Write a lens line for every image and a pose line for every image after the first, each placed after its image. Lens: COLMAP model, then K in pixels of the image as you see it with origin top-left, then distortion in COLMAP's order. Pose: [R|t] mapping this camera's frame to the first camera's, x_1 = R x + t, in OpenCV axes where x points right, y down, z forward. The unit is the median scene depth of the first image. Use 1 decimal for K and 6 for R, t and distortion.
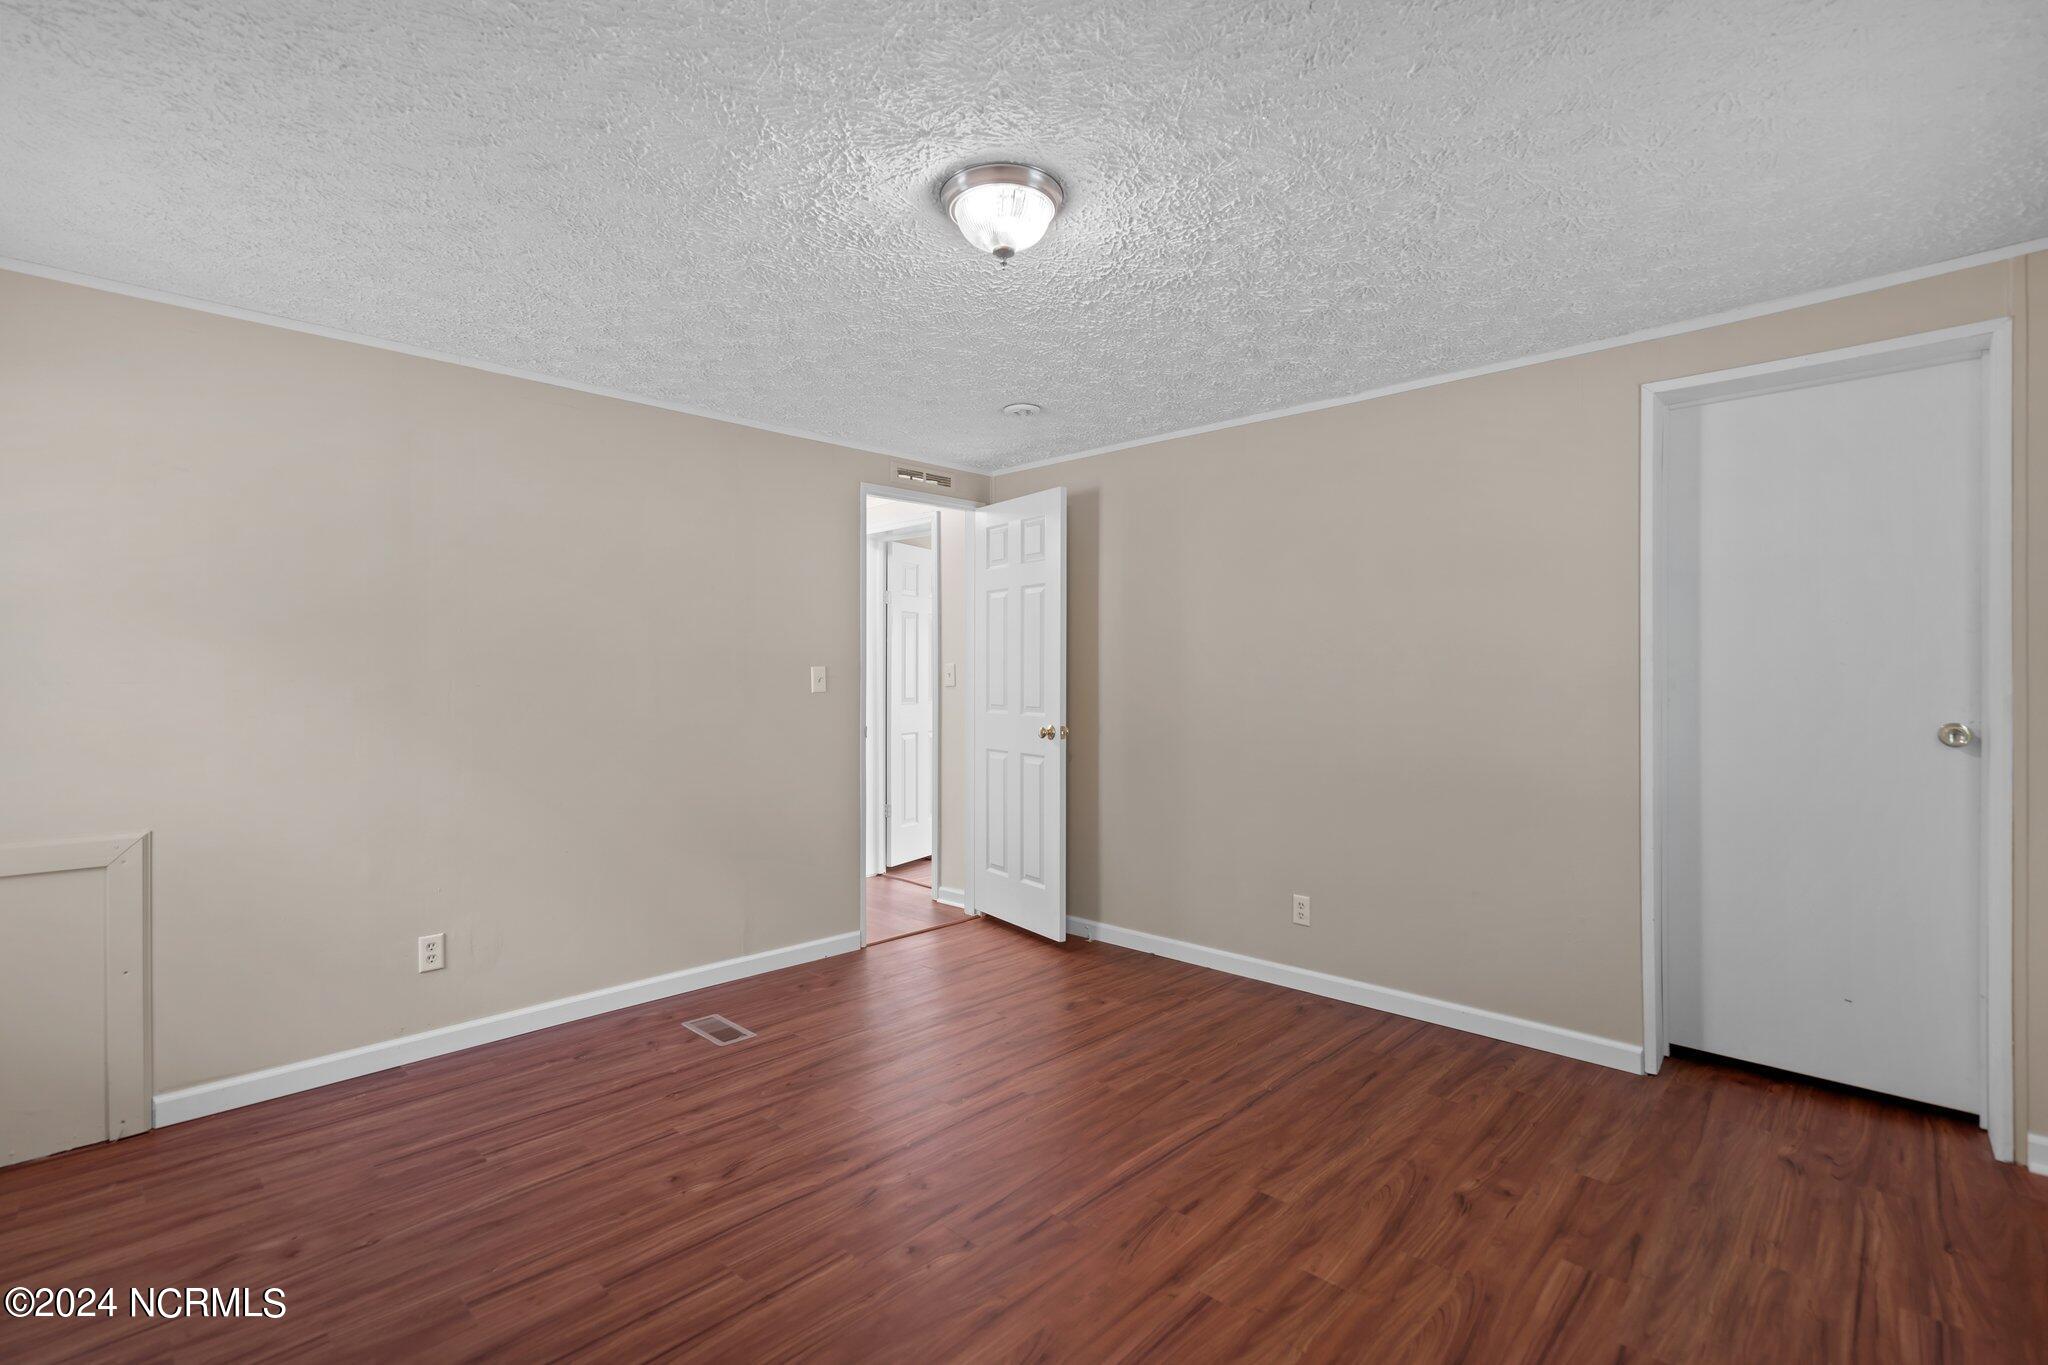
lens RADIAL K [[931.4, 0, 1021.4], [0, 931.4, 686.5], [0, 0, 1]] dist [-0.000153, -0.000062]
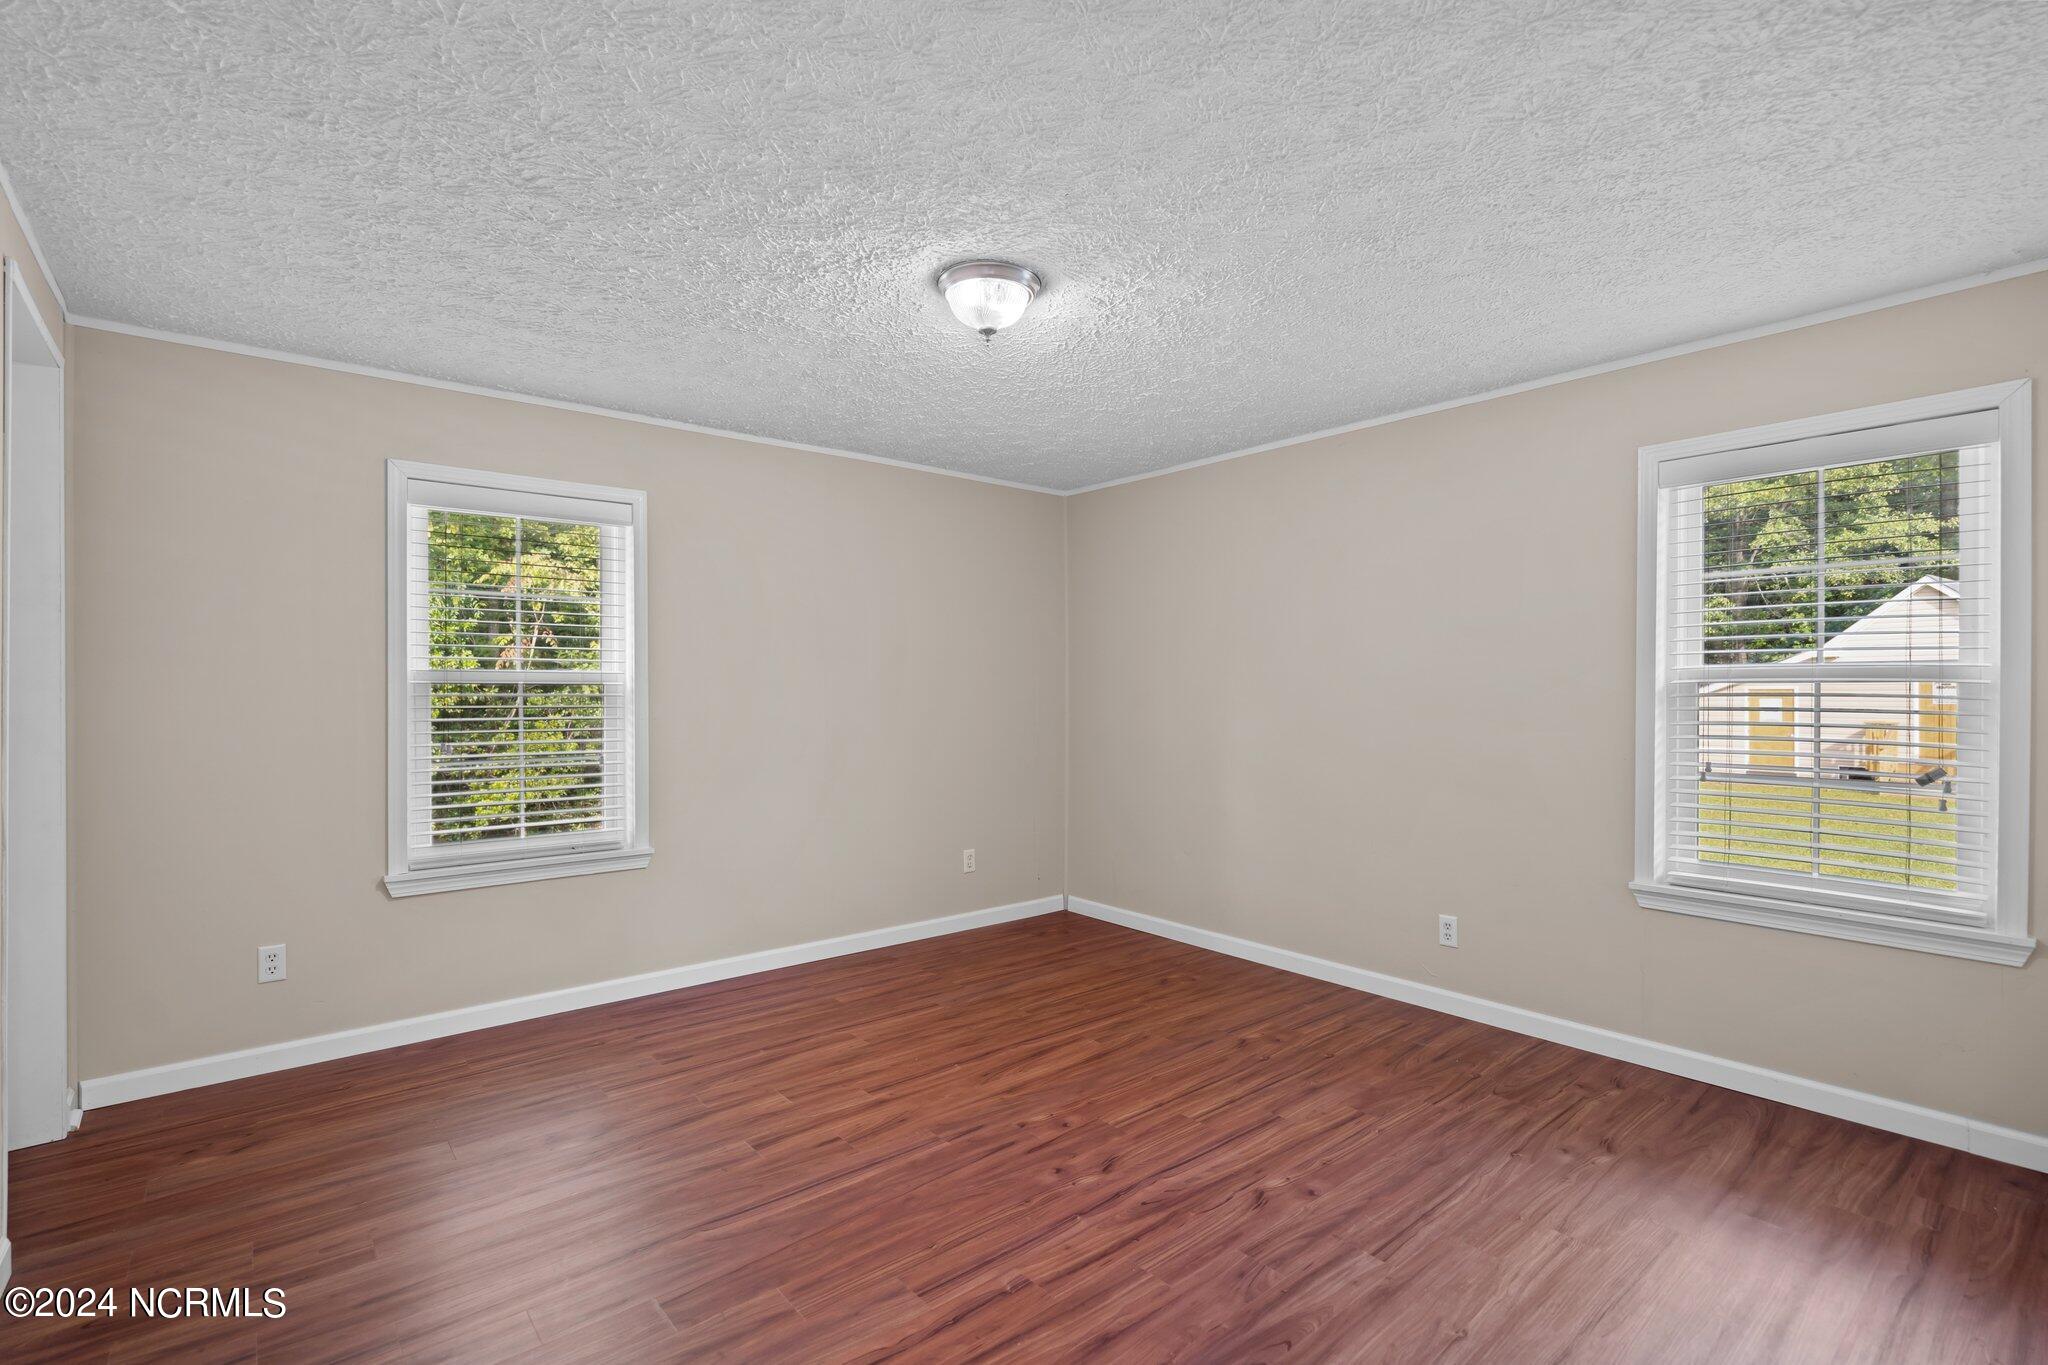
lens RADIAL K [[951.7, 0, 1024.0], [0, 951.7, 682.5], [0, 0, 1]] dist [-0.001757, 0.000565]
pose [[-0.993911, 0.005236, 0.110062, -0.160924], [0.004718, 0.999977, -0.004969, -0.007263], [-0.110085, -0.004419, -0.993912, 1.782765]]
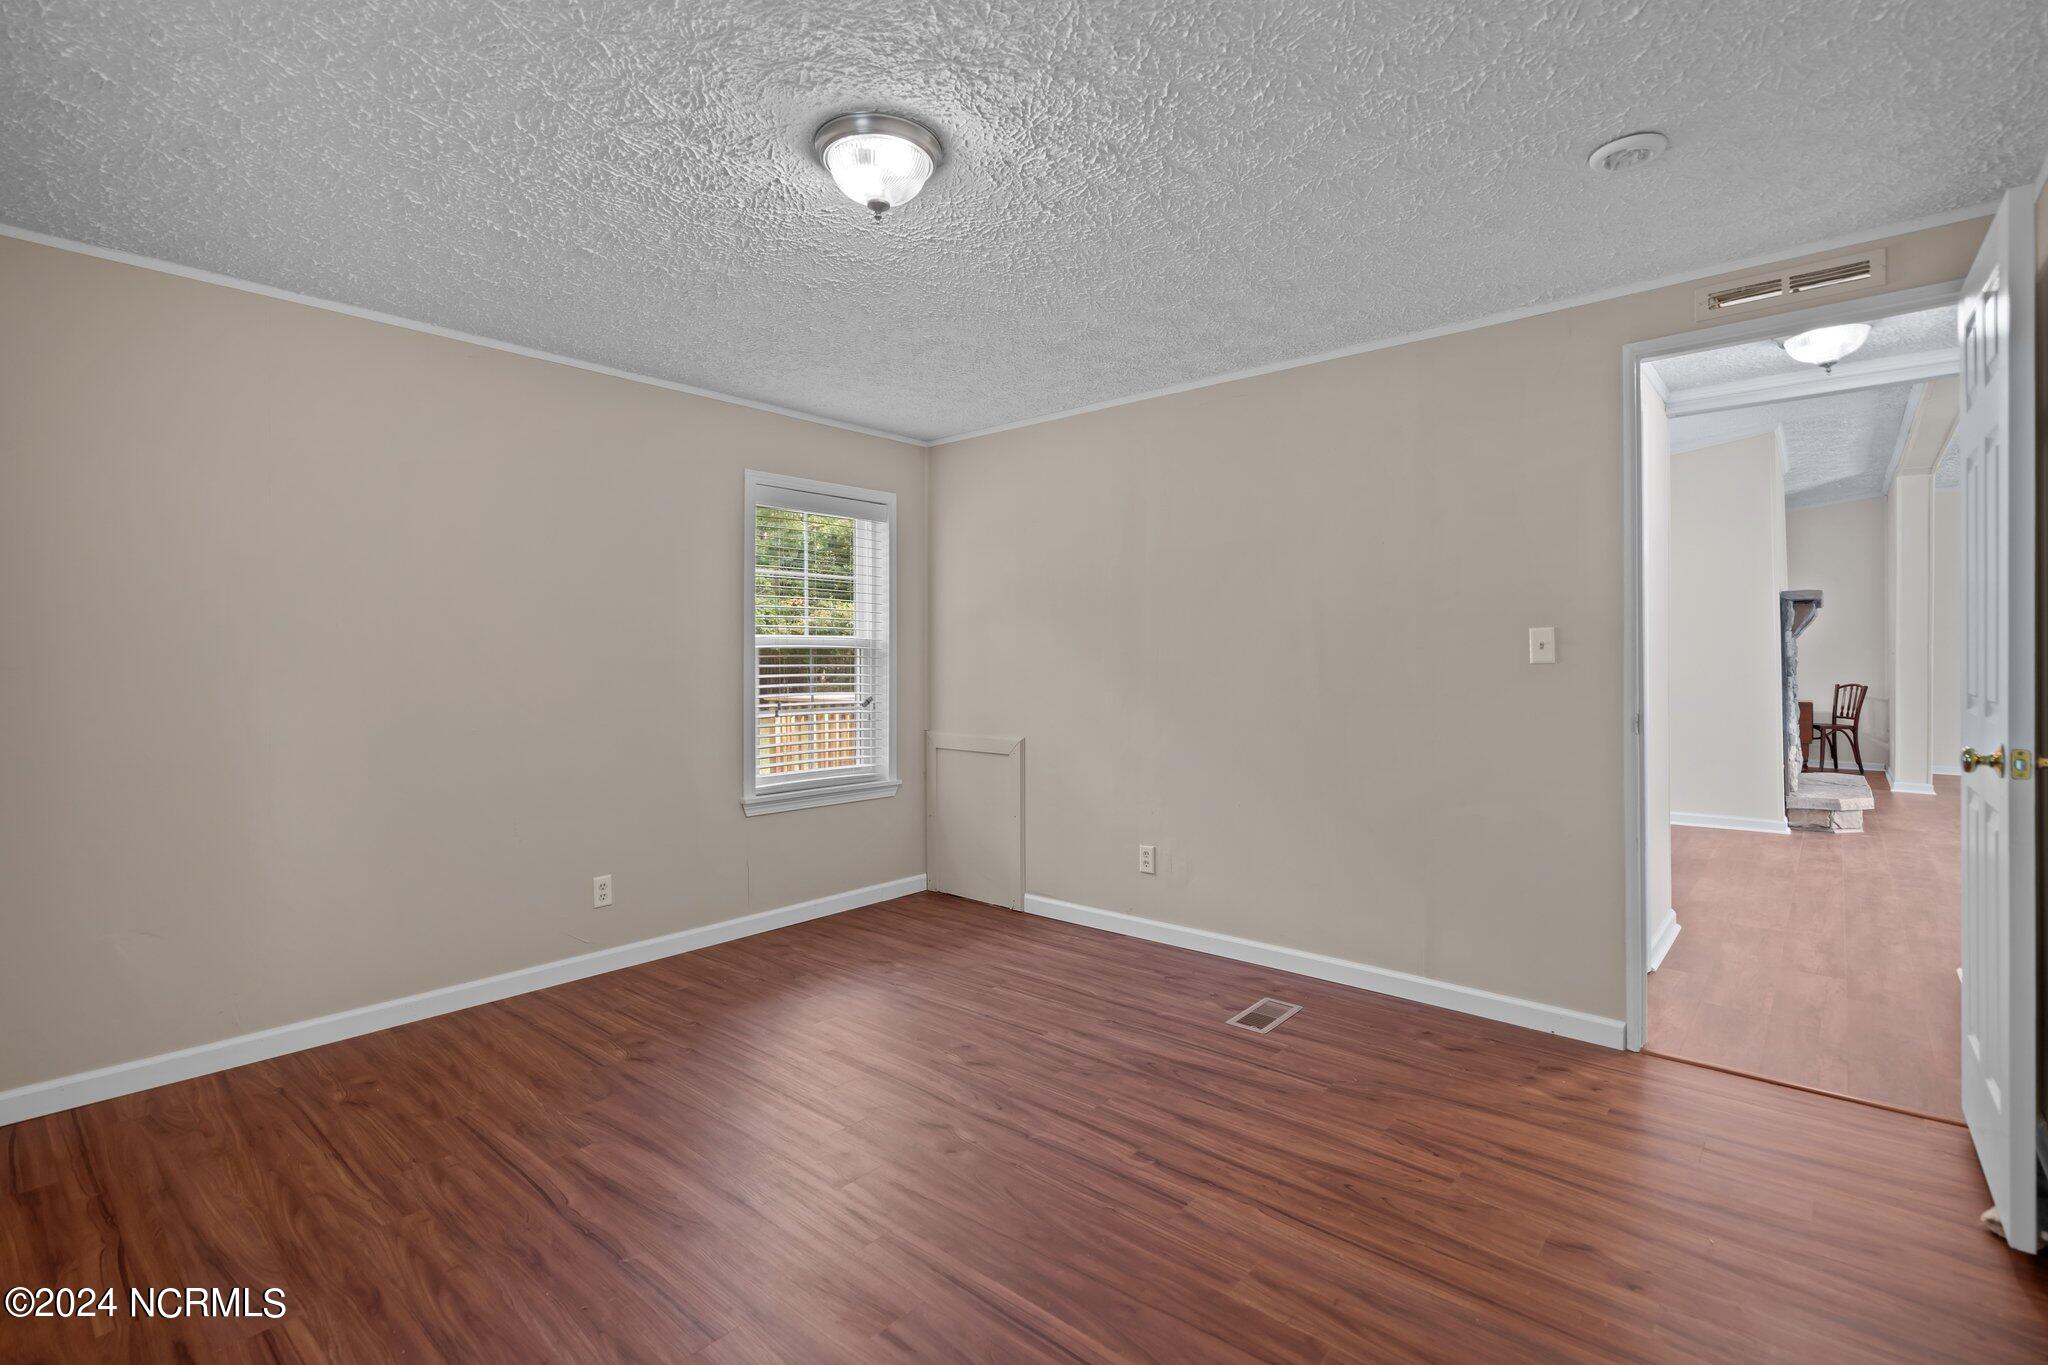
lens RADIAL K [[948.3, 0, 1014.1], [0, 948.3, 659.6], [0, 0, 1]] dist [0.001276, 0.000430]
pose [[0.051201, 0.008029, -0.998656, 0.788227], [-0.002333, 0.999966, 0.007920, -0.001750], [0.998686, 0.001924, 0.051218, 0.873993]]
